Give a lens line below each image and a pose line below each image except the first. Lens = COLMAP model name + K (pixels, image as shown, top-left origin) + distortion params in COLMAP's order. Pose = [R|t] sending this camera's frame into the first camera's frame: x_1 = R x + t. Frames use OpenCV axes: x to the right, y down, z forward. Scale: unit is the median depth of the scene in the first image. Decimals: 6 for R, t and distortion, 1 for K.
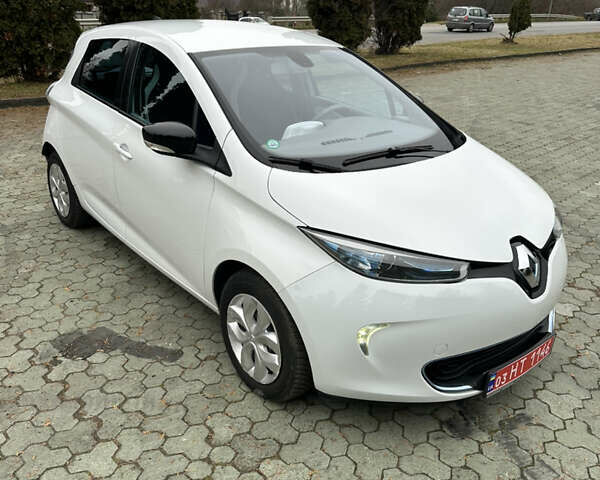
lens RADIAL K [[555.9, 0, 302.4], [0, 555.9, 239.3], [0, 0, 1]] dist [0.078249, -0.135356]
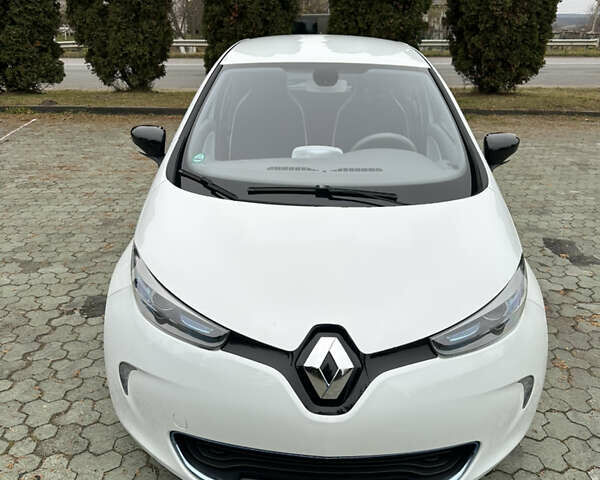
lens RADIAL K [[559.3, 0, 300.0], [0, 559.3, 240.0], [0, 0, 1]] dist [0.044905, -0.071785]
pose [[0.765977, 0.227145, -0.601402, 0.692310], [-0.246388, 0.967791, 0.051715, -0.127377], [0.593778, 0.108566, 0.797271, 0.342621]]
